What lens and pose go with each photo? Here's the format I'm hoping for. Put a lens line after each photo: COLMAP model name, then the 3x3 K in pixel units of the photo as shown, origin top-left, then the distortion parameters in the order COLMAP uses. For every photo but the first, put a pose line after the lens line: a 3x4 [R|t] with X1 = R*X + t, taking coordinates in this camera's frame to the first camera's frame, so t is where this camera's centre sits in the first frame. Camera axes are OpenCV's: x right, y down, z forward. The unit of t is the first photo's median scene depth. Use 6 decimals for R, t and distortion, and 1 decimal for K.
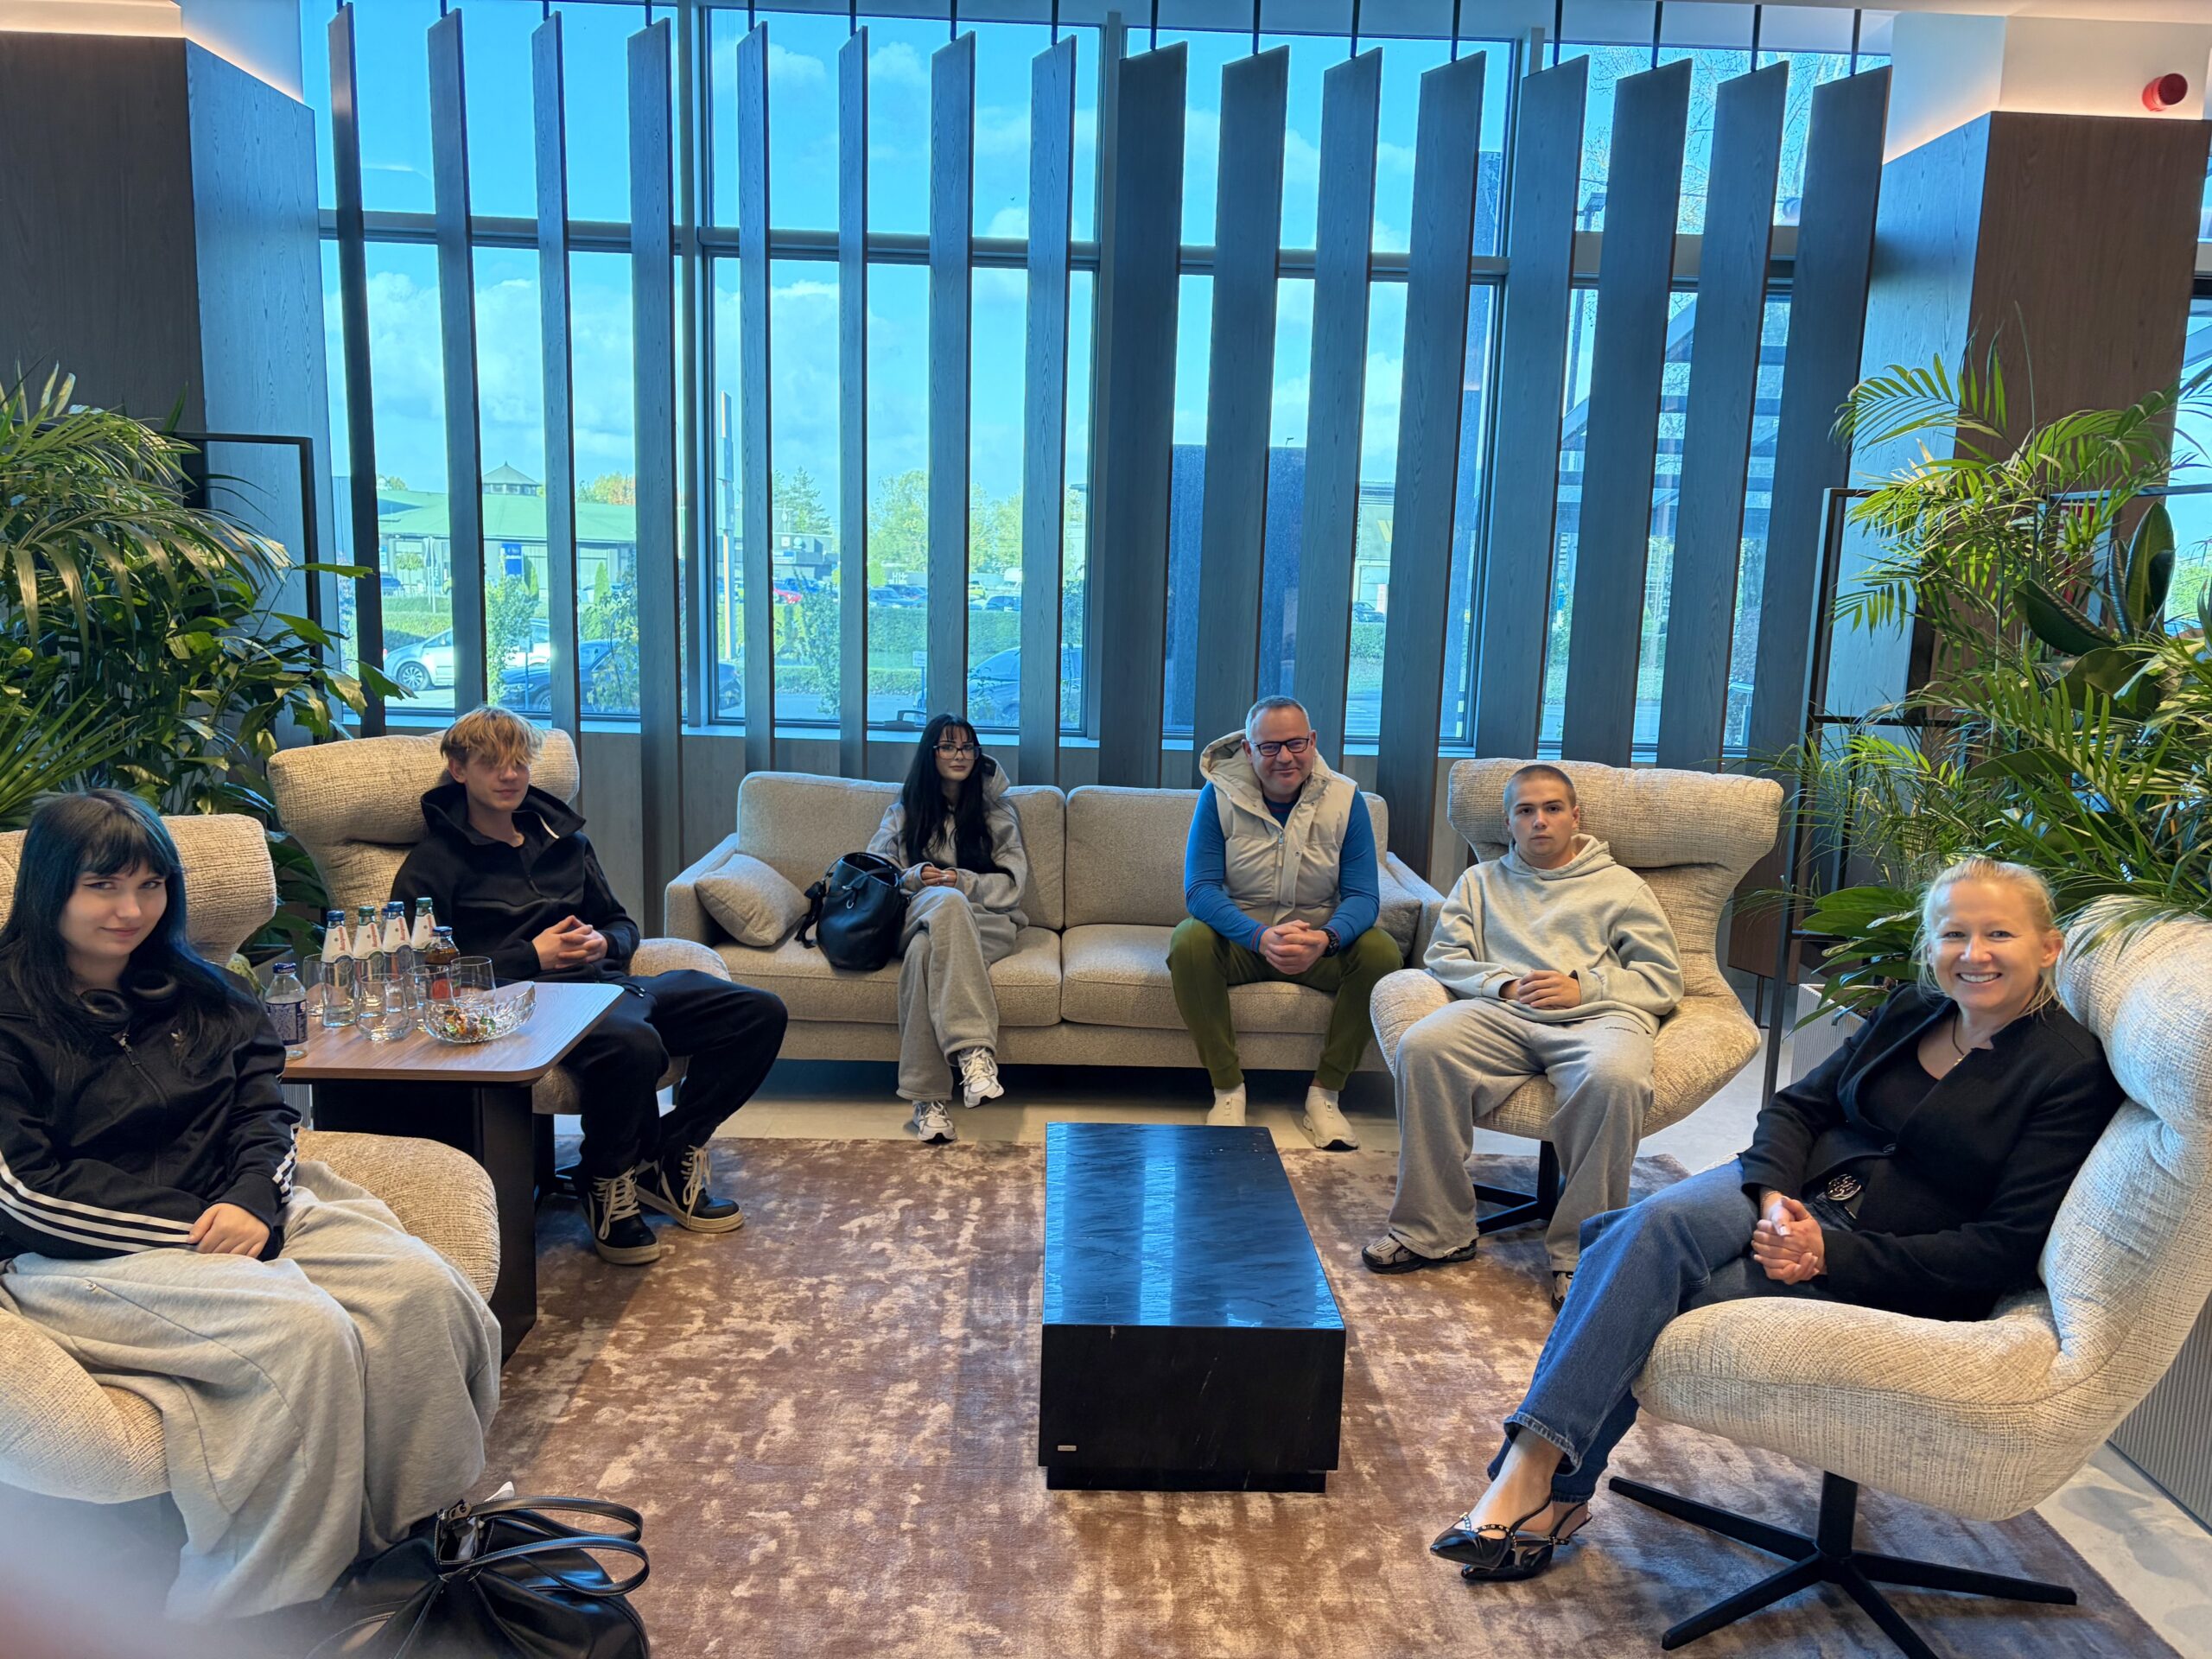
lens RADIAL K [[1667.1, 0, 1116.5], [0, 1667.1, 826.5], [0, 0, 1]] dist [0.040941, -0.045703]
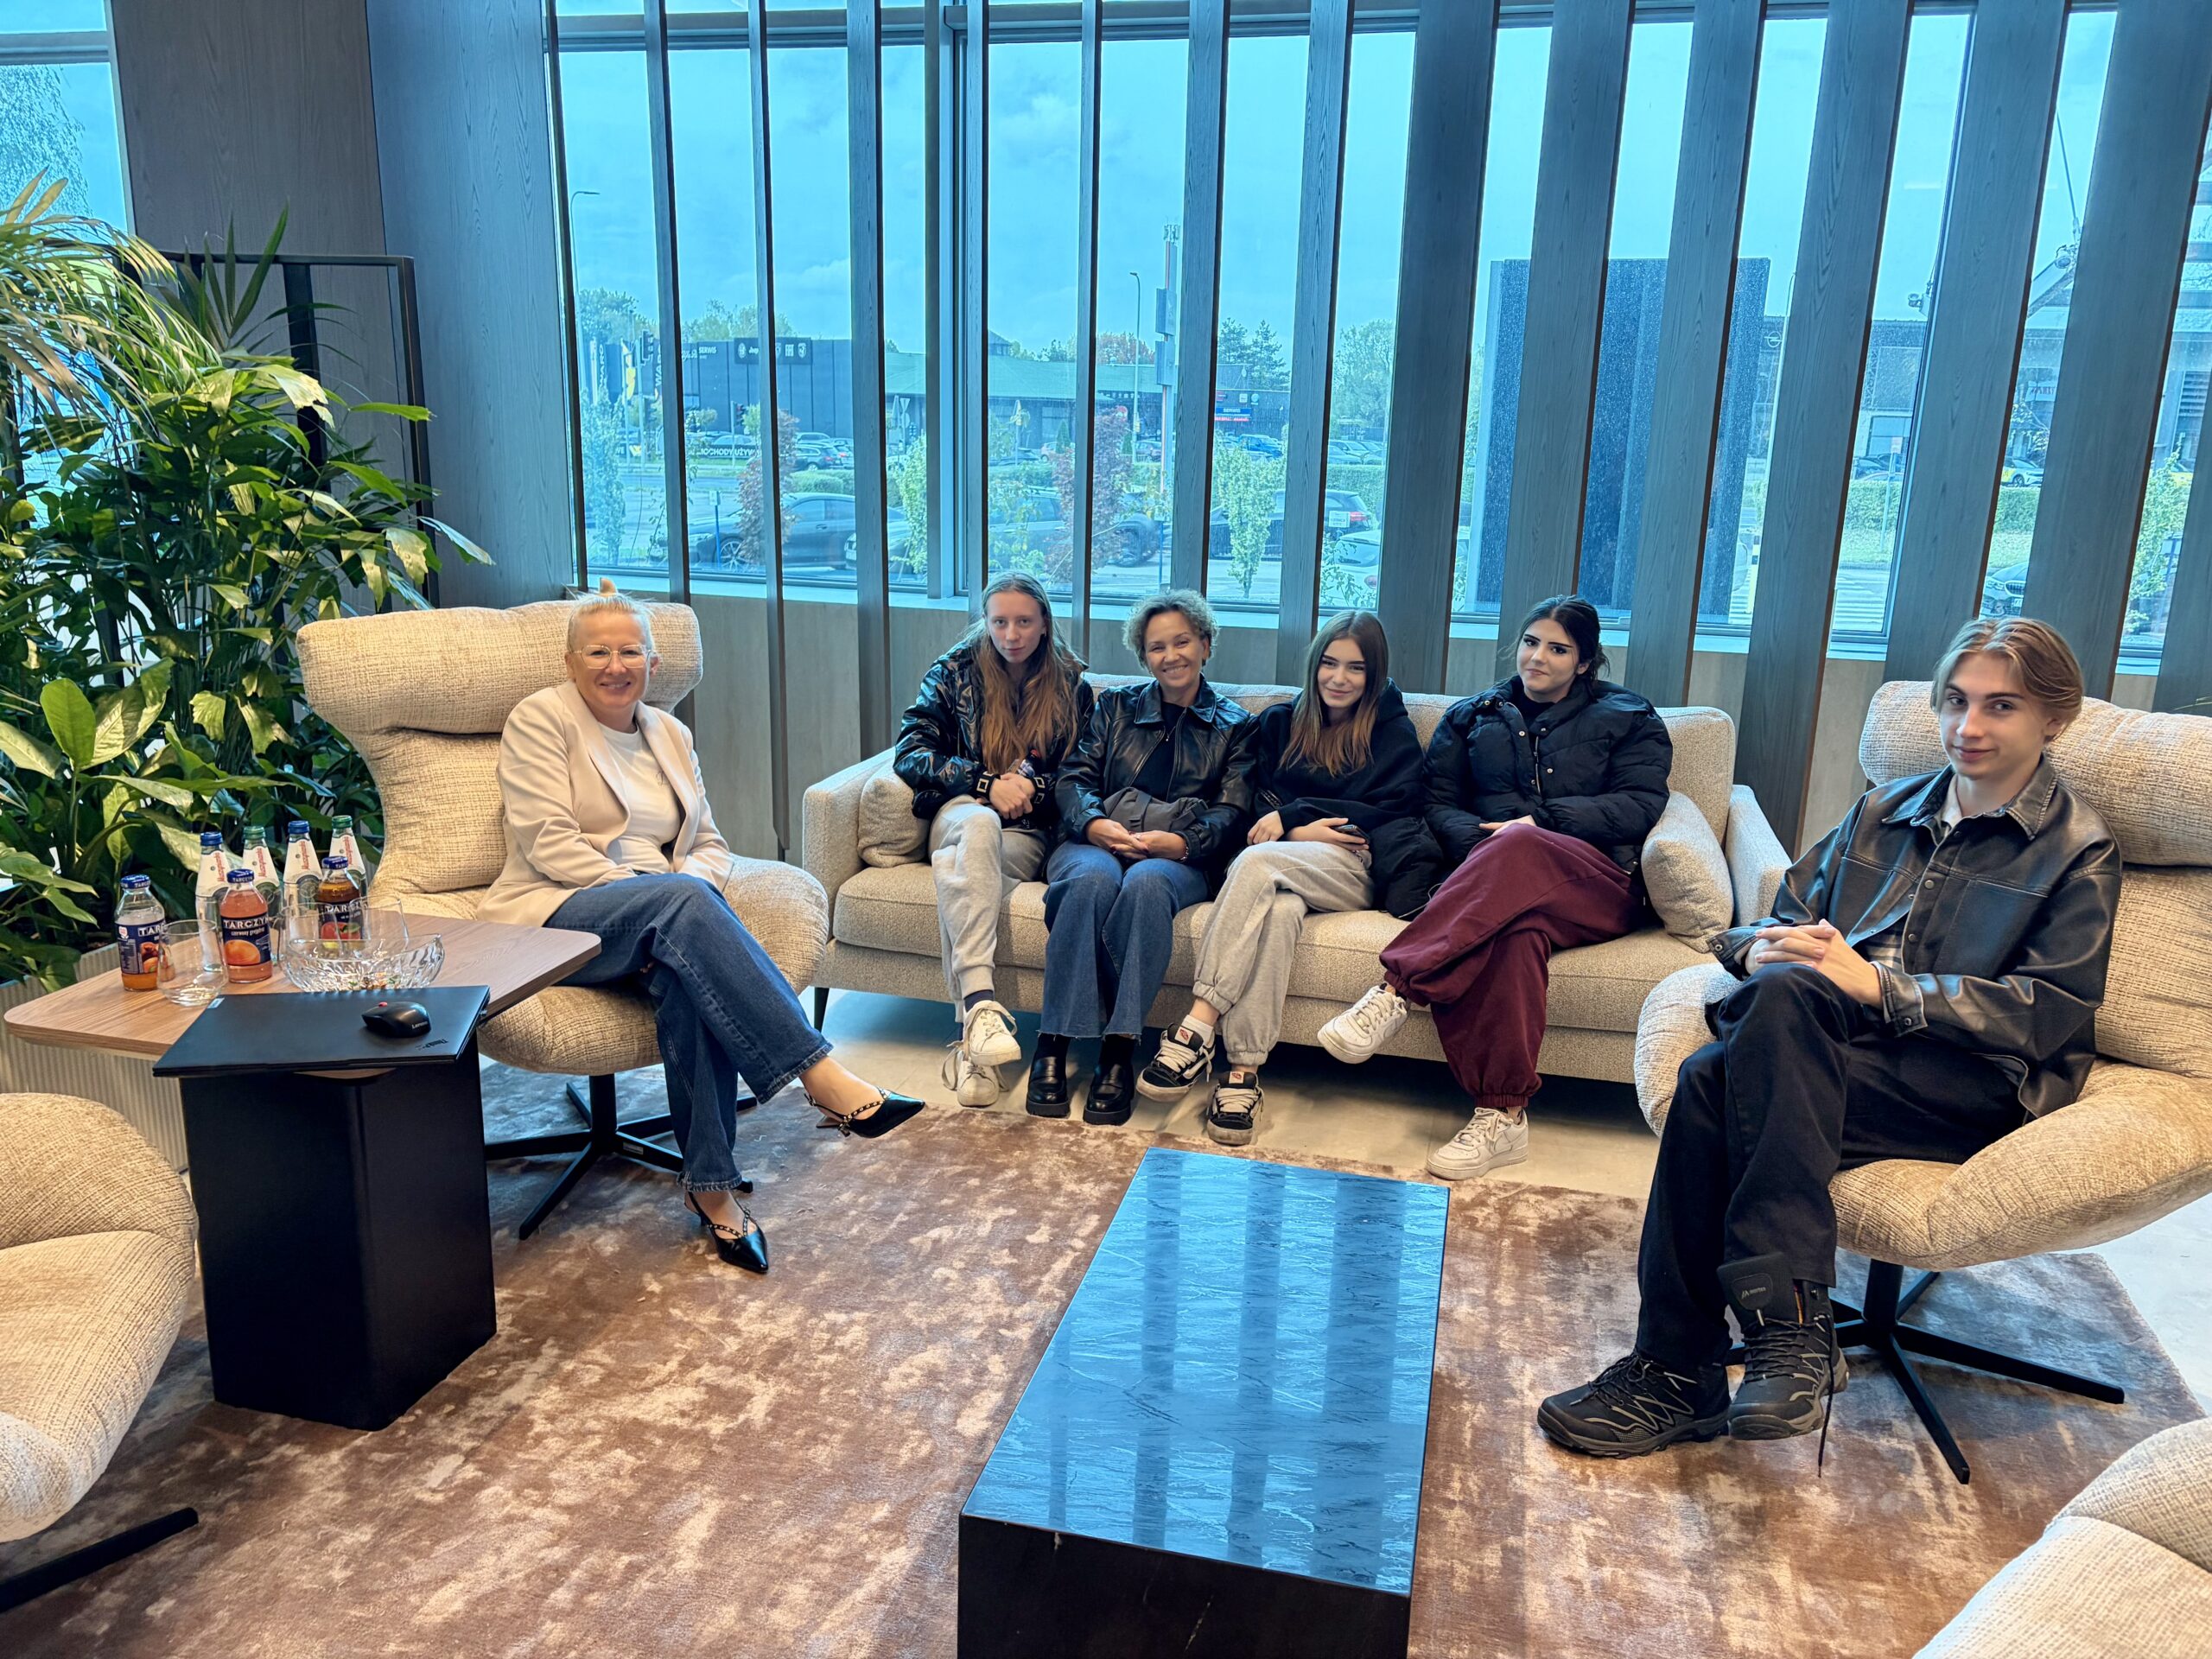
lens RADIAL K [[1667.1, 0, 1113.7], [0, 1667.1, 821.6], [0, 0, 1]] dist [0.040941, -0.045703]
pose [[0.963312, 0.057924, -0.262057, 0.127344], [-0.036837, 0.995727, 0.084678, -0.031199], [0.265842, -0.071918, 0.961330, 0.271149]]
